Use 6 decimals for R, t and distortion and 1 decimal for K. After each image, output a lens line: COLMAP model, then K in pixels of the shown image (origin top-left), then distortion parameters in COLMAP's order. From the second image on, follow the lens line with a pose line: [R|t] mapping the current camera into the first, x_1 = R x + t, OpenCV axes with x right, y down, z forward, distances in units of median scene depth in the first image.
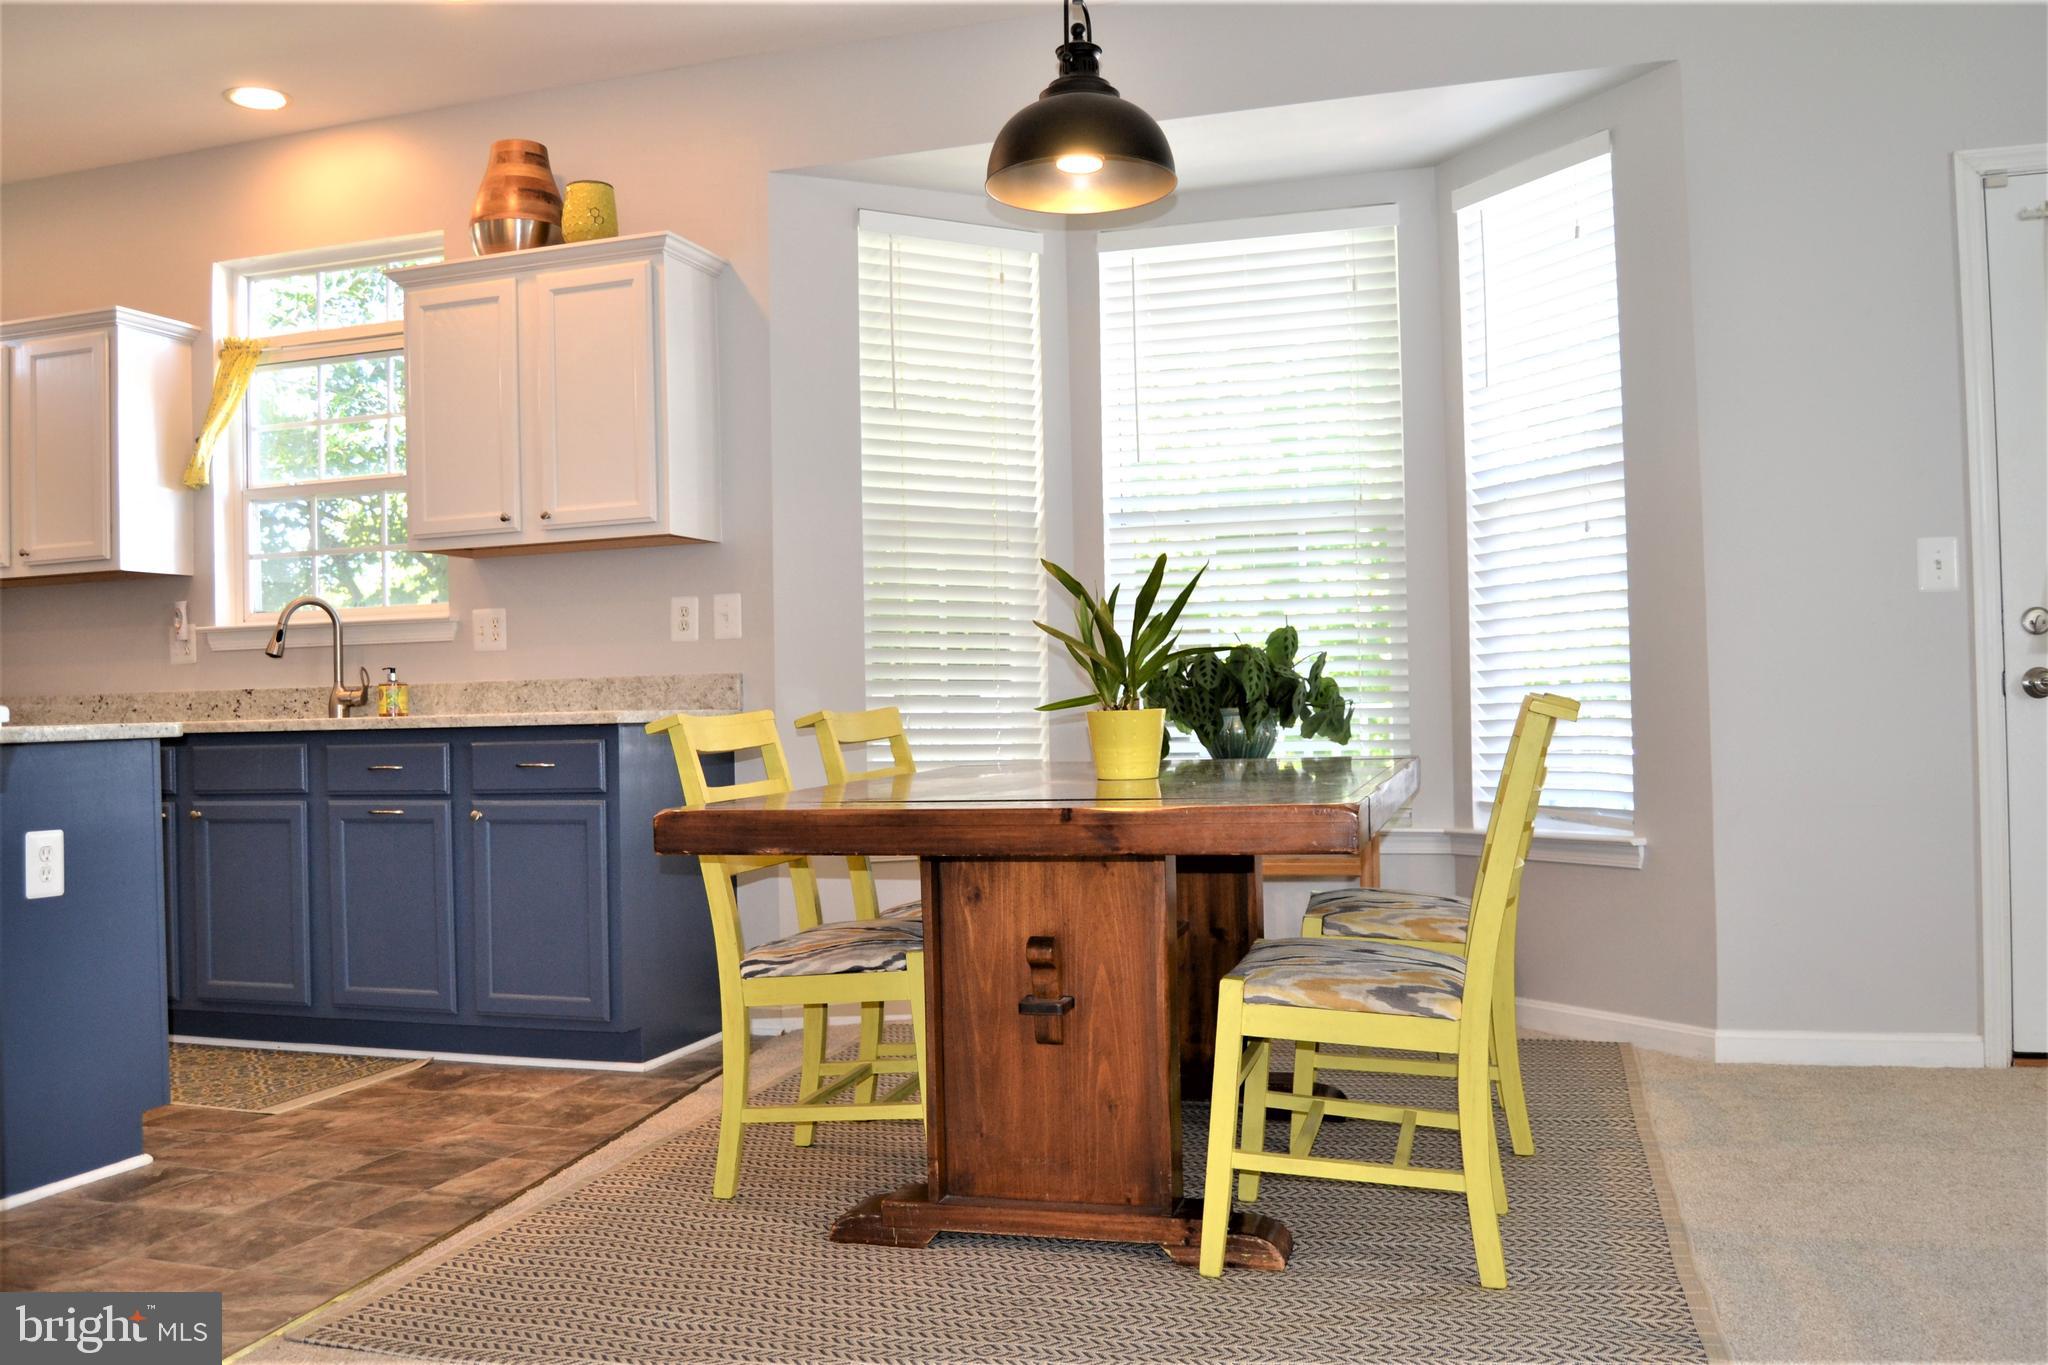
lens RADIAL K [[1632.3, 0, 1050.1], [0, 1632.3, 703.3], [0, 0, 1]] dist [-0.096076, 0.042557]
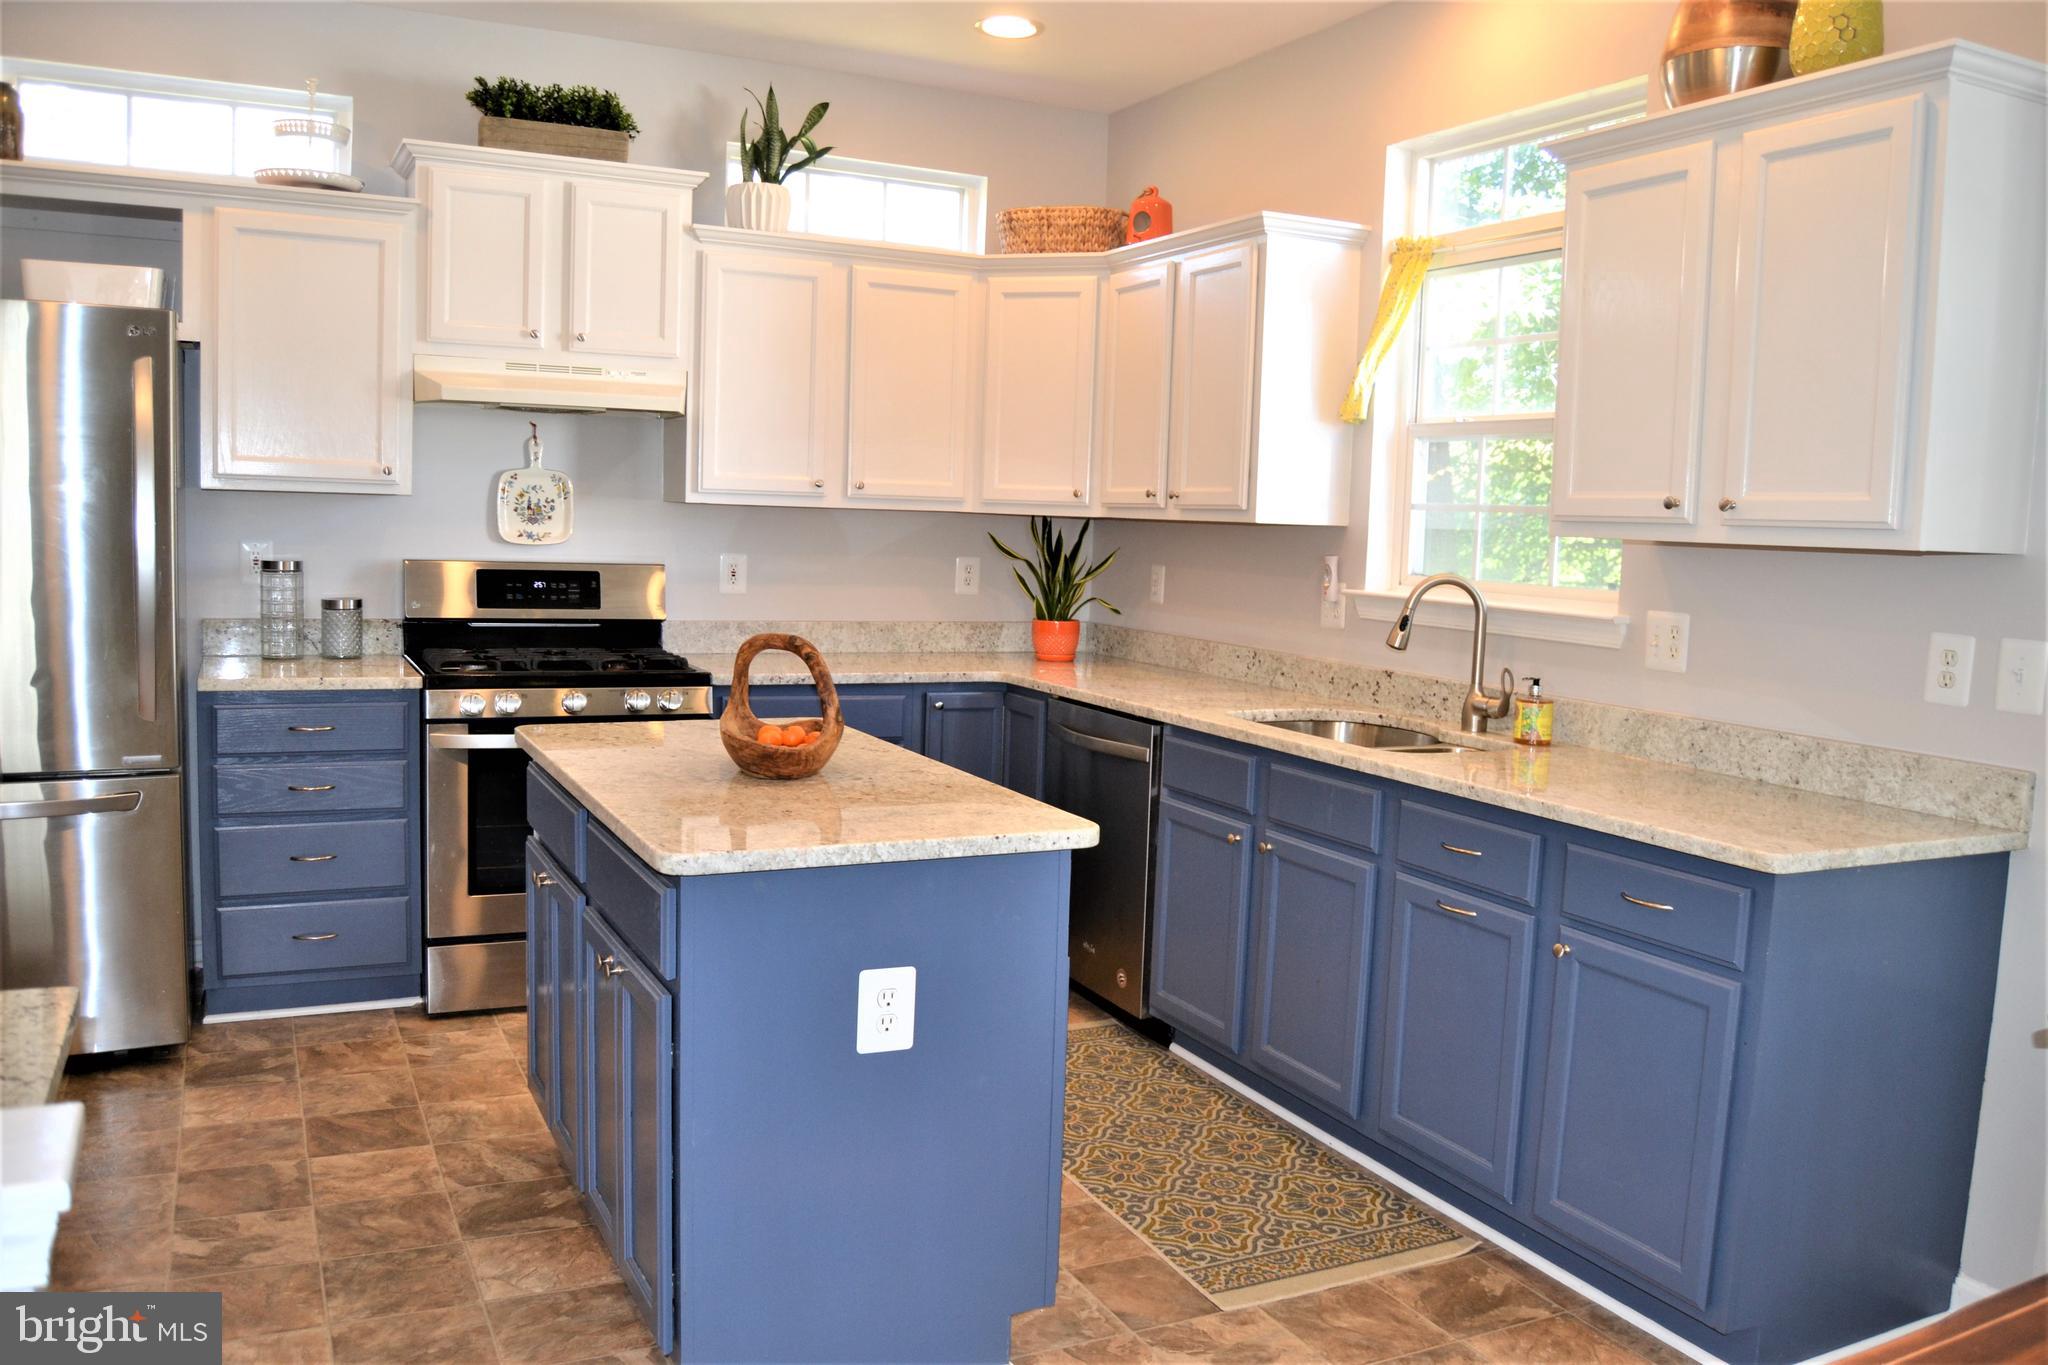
lens RADIAL K [[1632.3, 0, 1068.2], [0, 1632.3, 676.6], [0, 0, 1]] dist [-0.096076, 0.042557]
pose [[0.691848, 0.122244, -0.711620, -0.023843], [-0.064717, 0.992096, 0.107505, -0.099350], [0.719137, -0.028323, 0.694291, 0.348759]]
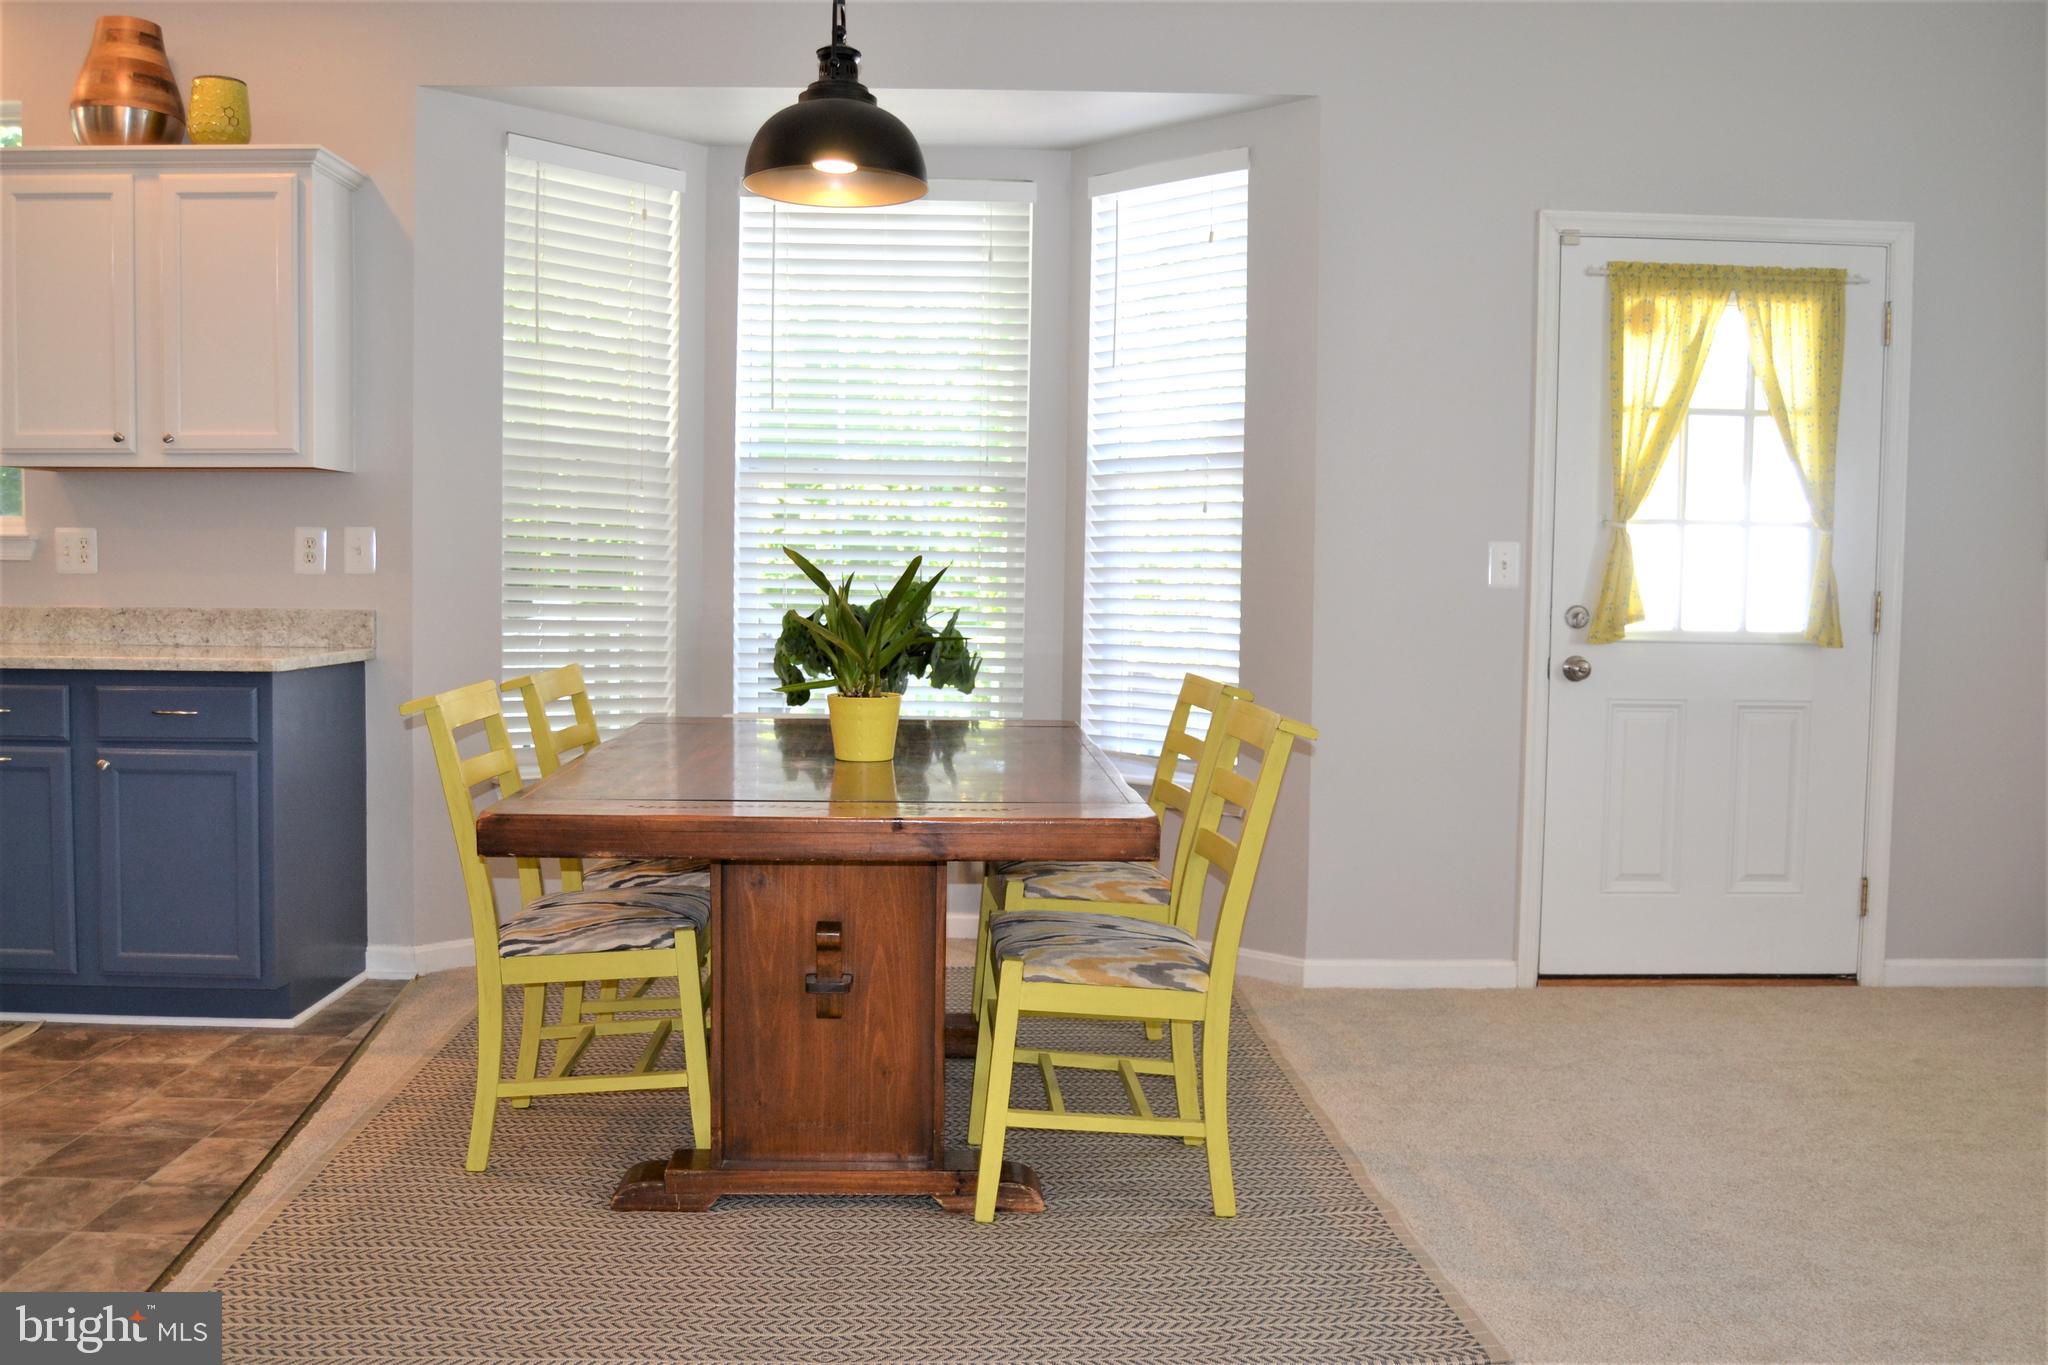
lens RADIAL K [[1632.9, 0, 992.3], [0, 1632.9, 691.8], [0, 0, 1]] dist [-0.073456, 0.006023]
pose [[0.954119, 0.016579, 0.298970, -0.132447], [-0.037225, 0.997288, 0.063493, -0.047151], [-0.297106, -0.071709, 0.952148, -0.028169]]
